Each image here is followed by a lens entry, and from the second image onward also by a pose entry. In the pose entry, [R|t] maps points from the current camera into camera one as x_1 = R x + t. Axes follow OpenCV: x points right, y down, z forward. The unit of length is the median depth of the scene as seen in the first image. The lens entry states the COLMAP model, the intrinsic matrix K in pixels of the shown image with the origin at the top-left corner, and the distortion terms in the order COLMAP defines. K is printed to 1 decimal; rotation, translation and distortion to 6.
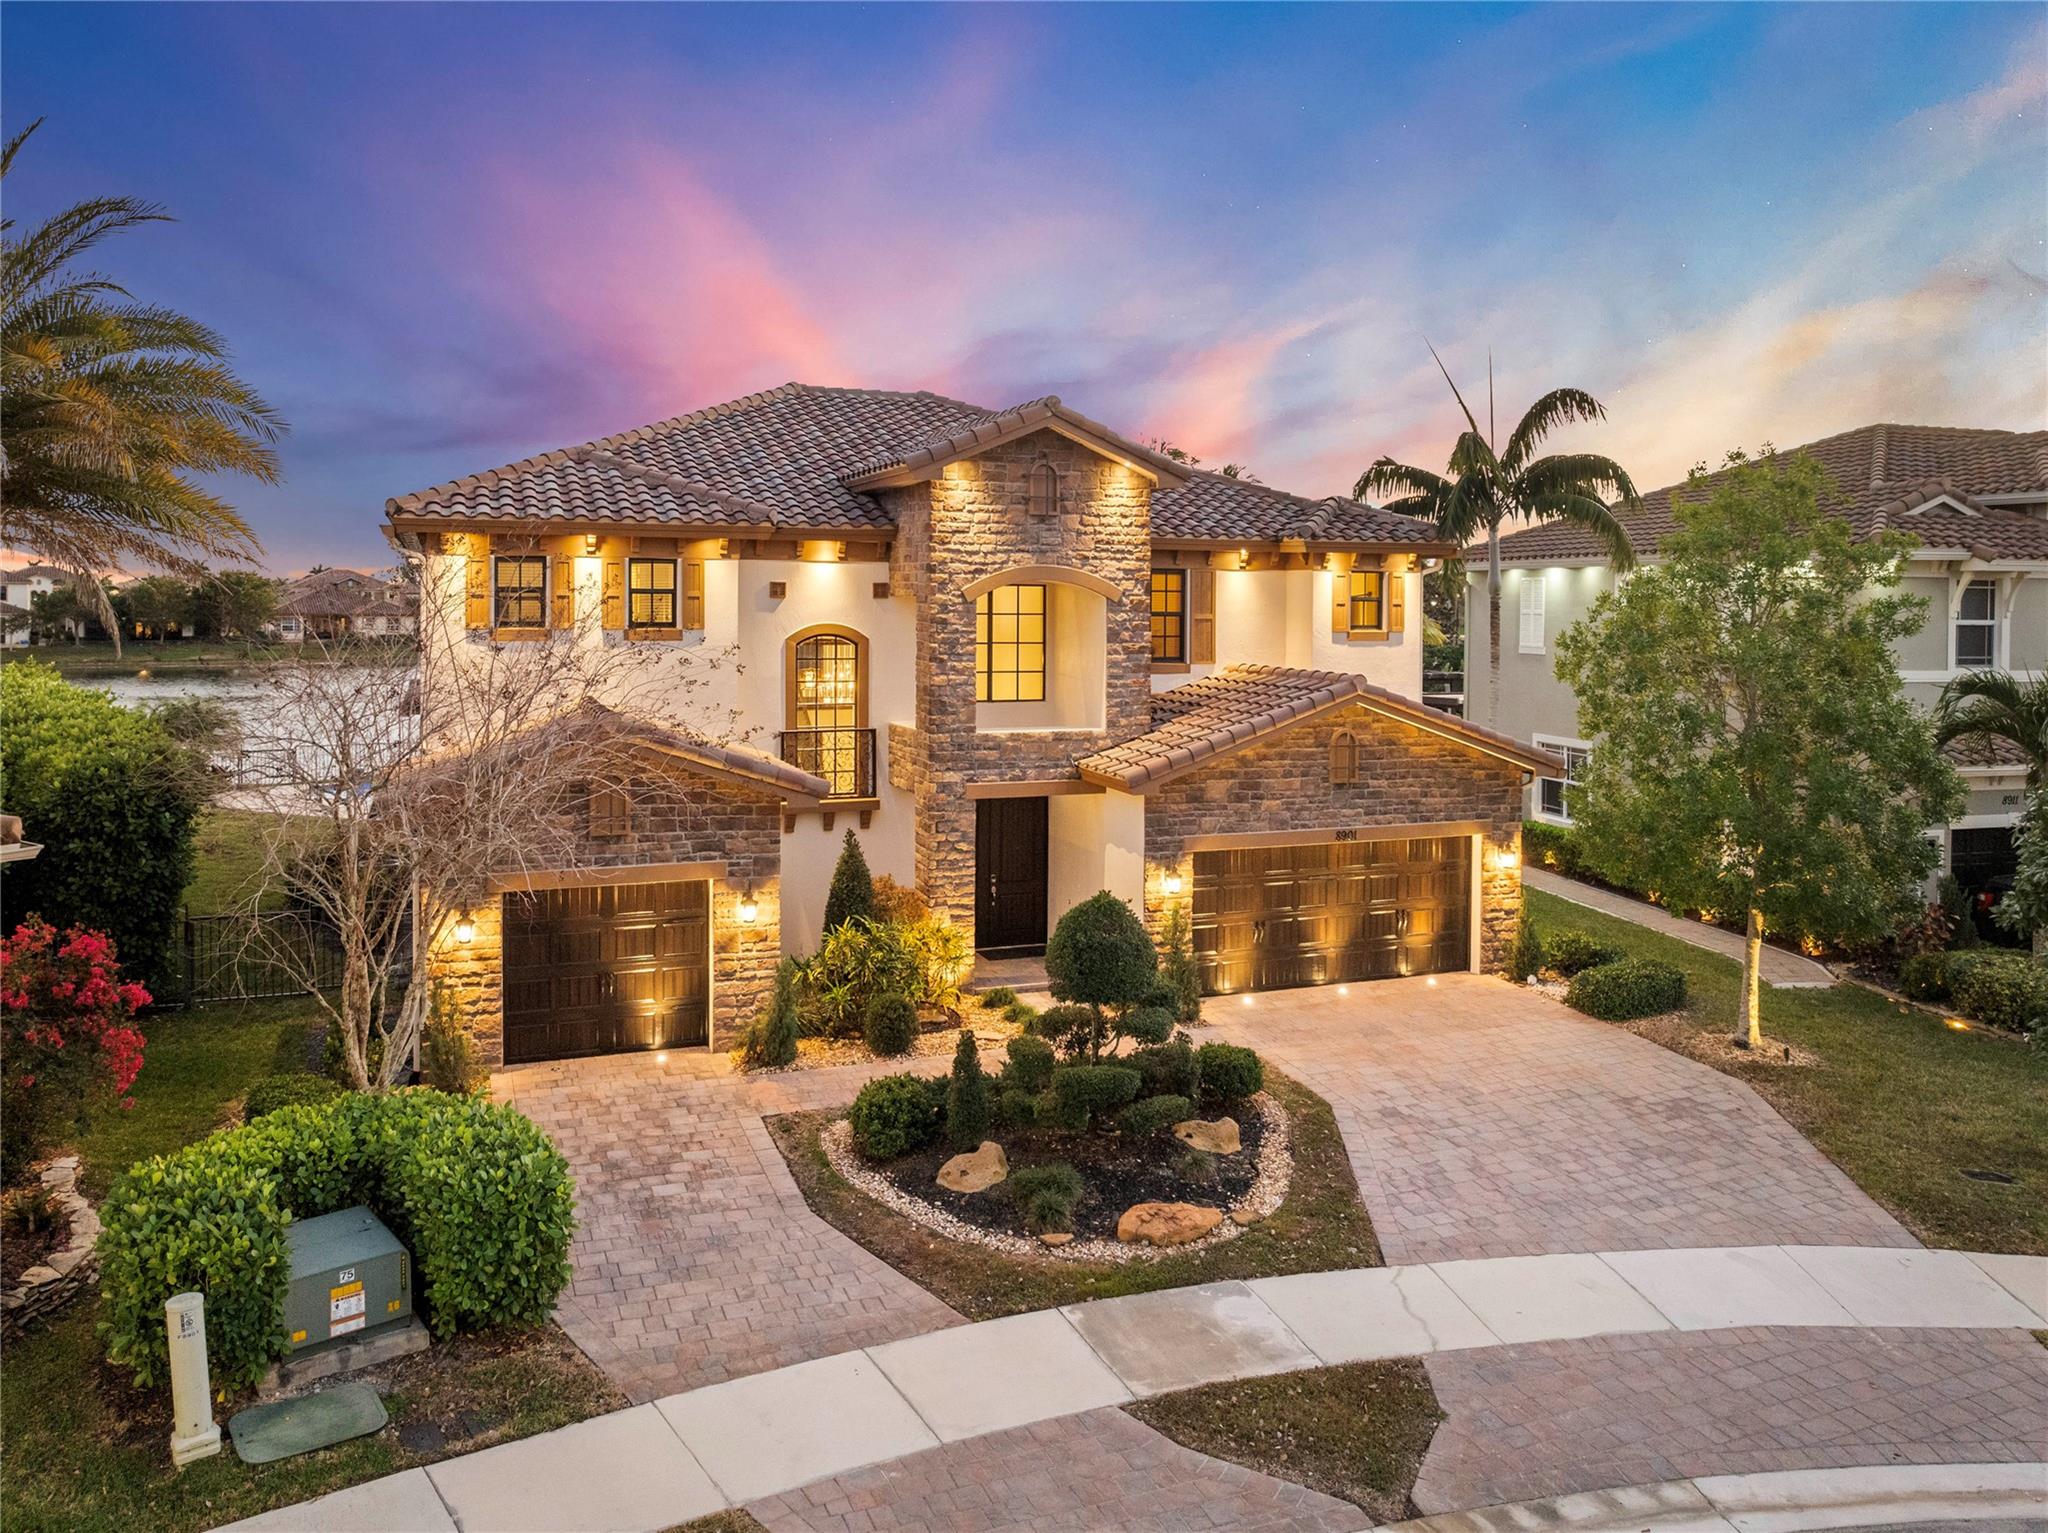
lens RADIAL K [[1506.9, 0, 1031.3], [0, 1506.9, 632.4], [0, 0, 1]] dist [-0.031748, 0.000492]
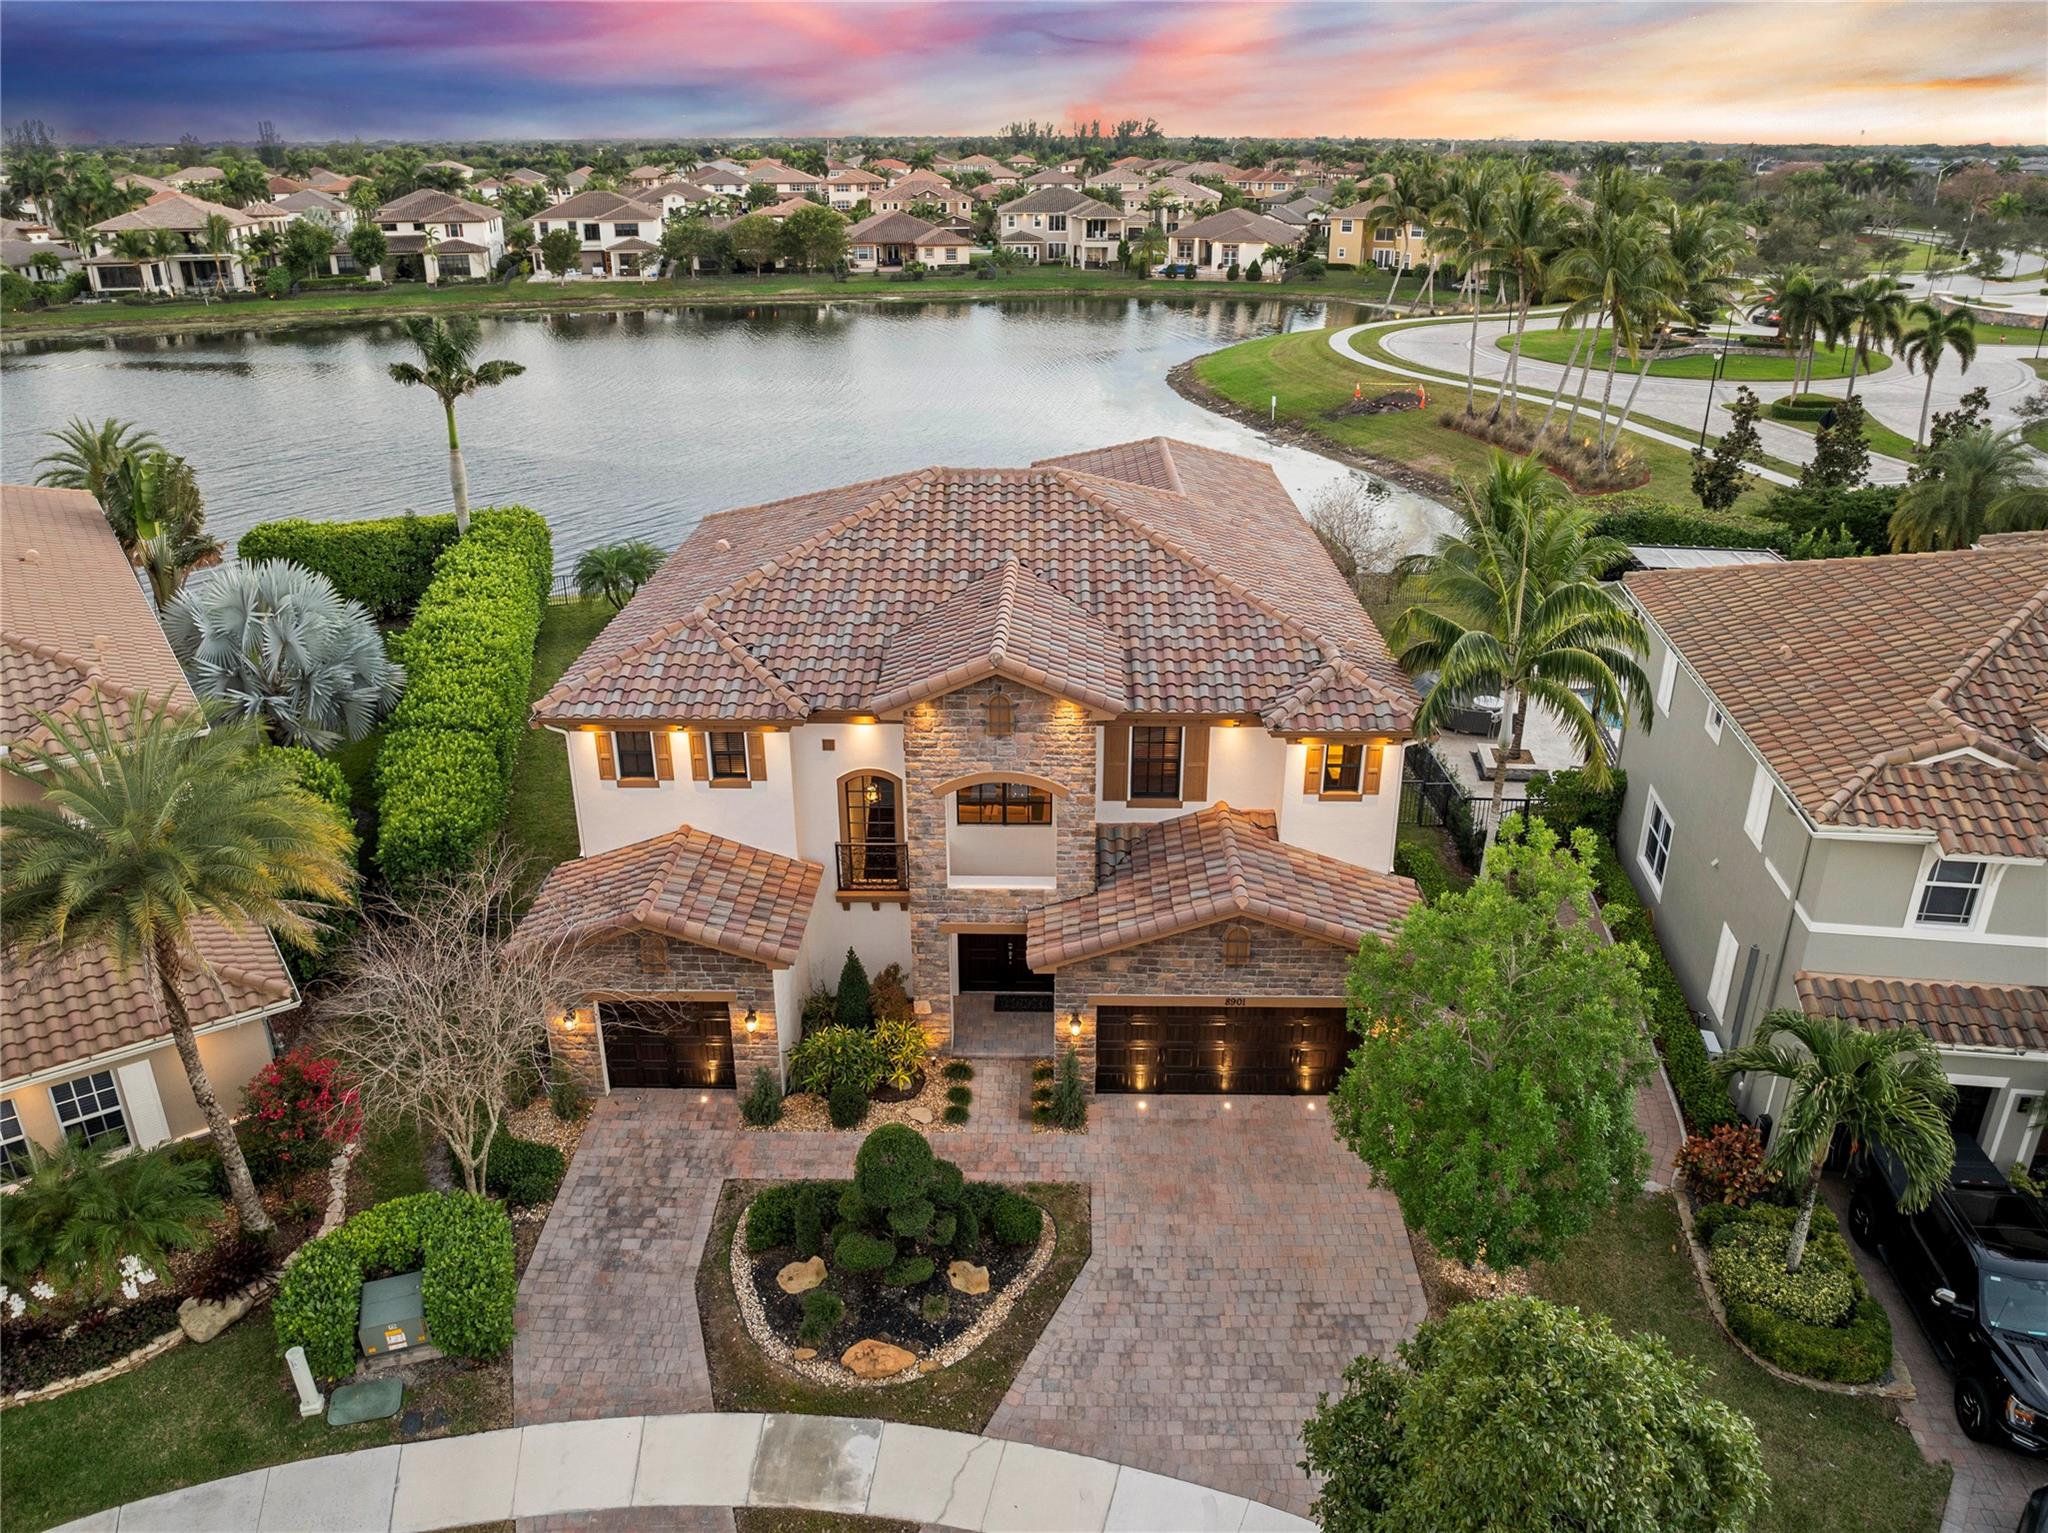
lens RADIAL K [[1459.8, 0, 1033.8], [0, 1459.8, 756.8], [0, 0, 1]] dist [-0.034589, -0.002012]
pose [[0.923859, 0.143327, -0.354882, 0.469966], [-0.000624, 0.927796, 0.373087, -0.516363], [0.382732, -0.344459, 0.857242, -0.017998]]
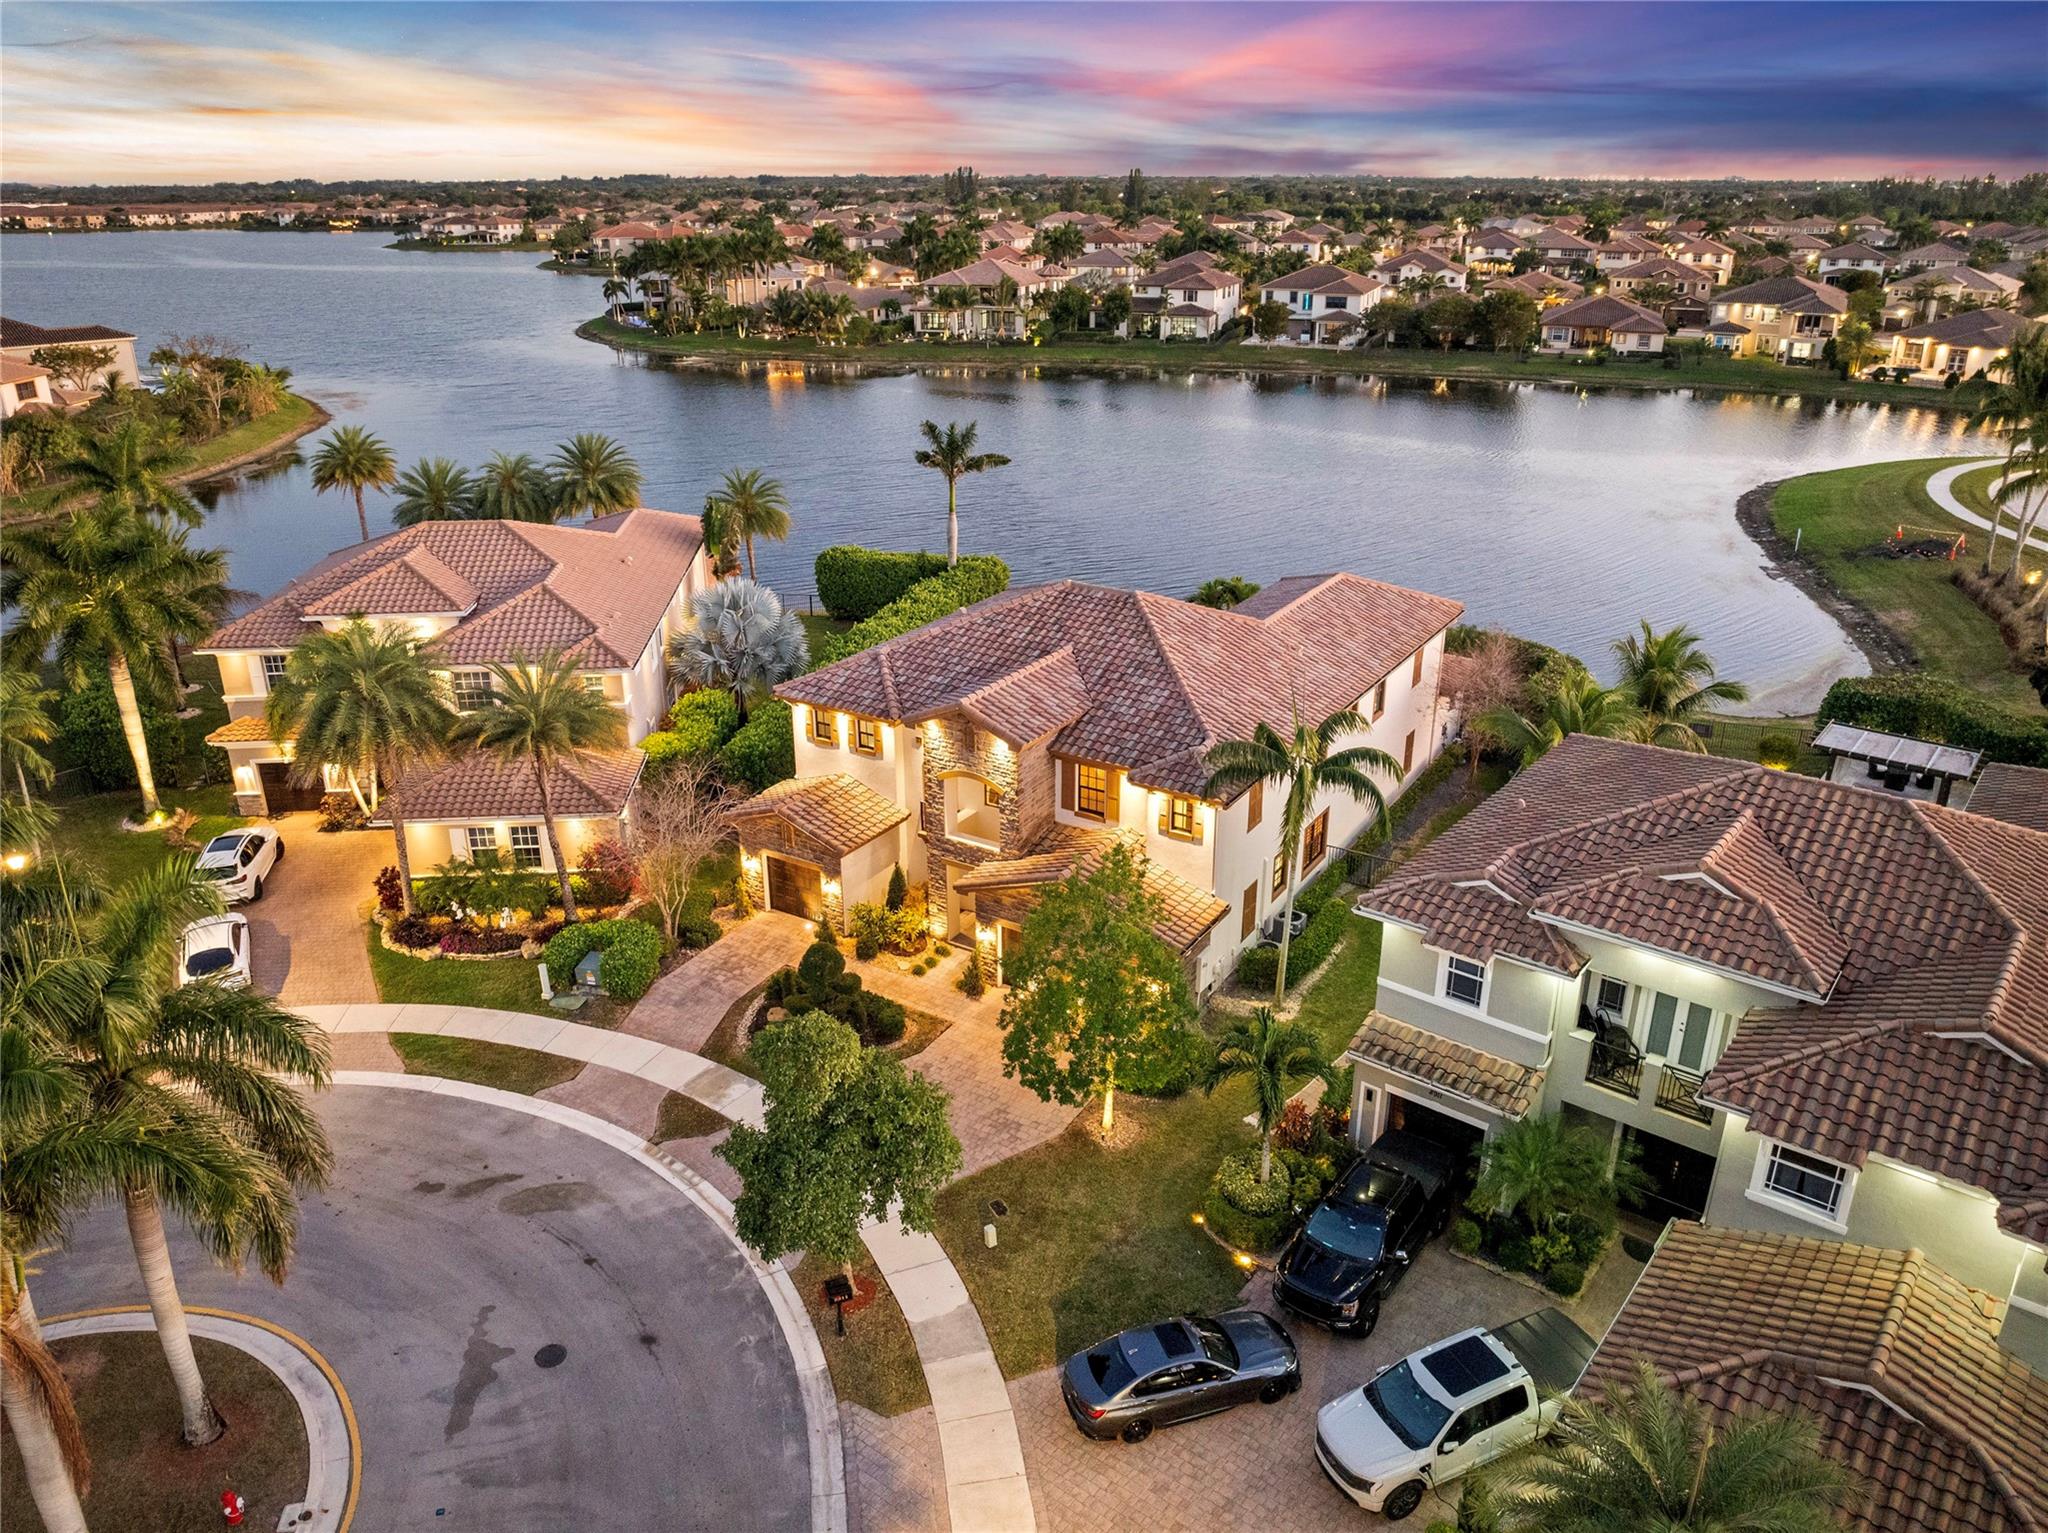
lens RADIAL K [[1459.8, 0, 1033.8], [0, 1459.8, 756.8], [0, 0, 1]] dist [-0.034589, -0.002012]
pose [[0.595477, 0.290019, -0.749197, 1.592363], [-0.008293, 0.934735, 0.355250, -0.794409], [0.803330, -0.205330, 0.559018, -0.047680]]
